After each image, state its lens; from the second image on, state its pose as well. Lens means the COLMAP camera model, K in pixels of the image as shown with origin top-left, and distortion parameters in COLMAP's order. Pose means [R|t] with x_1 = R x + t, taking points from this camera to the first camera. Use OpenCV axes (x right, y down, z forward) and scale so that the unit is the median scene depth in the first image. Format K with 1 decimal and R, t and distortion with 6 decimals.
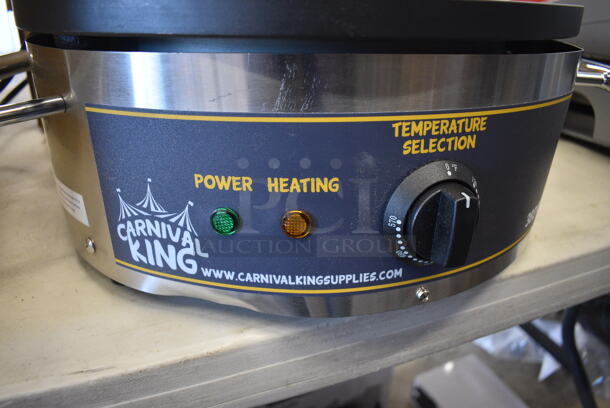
lens RADIAL K [[464.5, 0, 305.0], [0, 464.5, 204.0], [0, 0, 1]] dist [-0.106442, 0.012218]
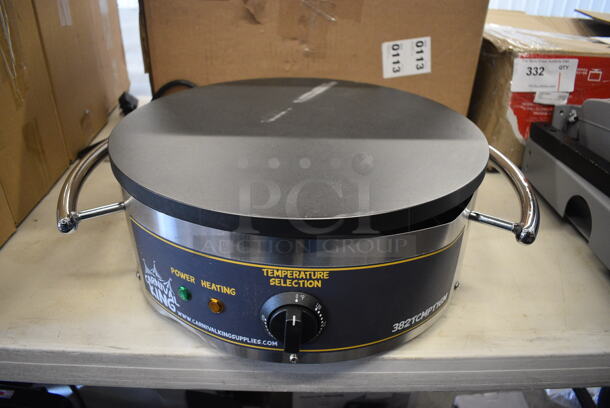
lens RADIAL K [[464.5, 0, 305.0], [0, 464.5, 204.0], [0, 0, 1]] dist [-0.106442, 0.012218]
pose [[0.929984, 0.185049, -0.317626, 0.761669], [-0.161393, 0.981863, 0.099488, -0.550127], [0.330276, -0.041260, 0.942982, -0.542610]]
